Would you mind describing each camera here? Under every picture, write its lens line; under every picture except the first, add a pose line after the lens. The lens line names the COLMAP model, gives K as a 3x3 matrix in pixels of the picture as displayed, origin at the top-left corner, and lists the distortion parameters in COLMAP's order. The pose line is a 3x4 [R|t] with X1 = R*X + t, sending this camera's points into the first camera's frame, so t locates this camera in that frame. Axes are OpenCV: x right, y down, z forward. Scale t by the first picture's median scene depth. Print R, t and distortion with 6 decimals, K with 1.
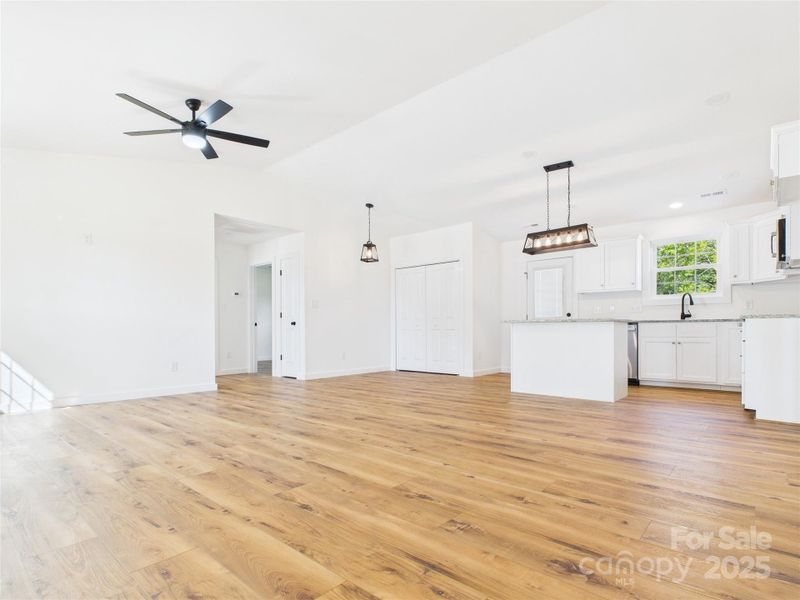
lens RADIAL K [[421.0, 0, 401.4], [0, 421.0, 329.0], [0, 0, 1]] dist [0.002876, -0.000438]
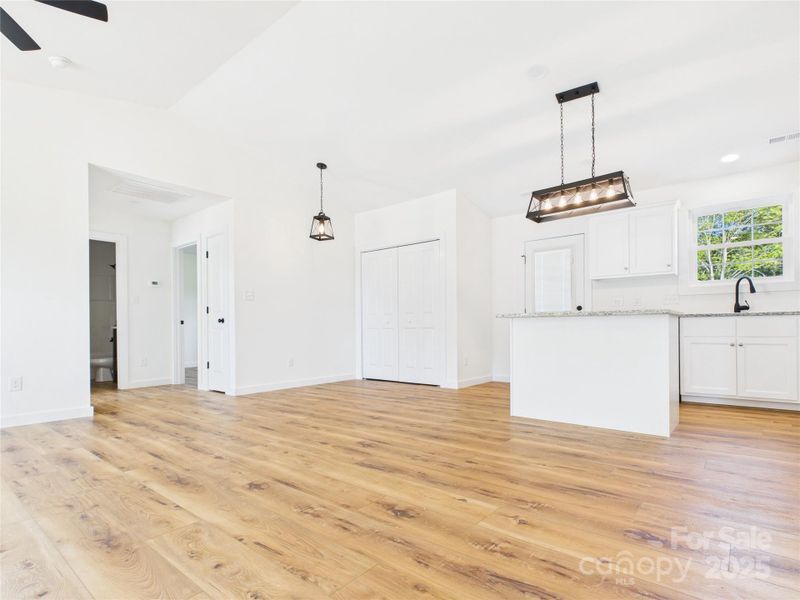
lens RADIAL K [[421.0, 0, 400.4], [0, 421.0, 327.3], [0, 0, 1]] dist [0.002876, -0.000438]
pose [[0.999514, -0.004679, 0.030825, 0.051455], [0.004676, 0.999989, 0.000151, 0.000162], [-0.030826, -0.000007, 0.999525, 0.281821]]
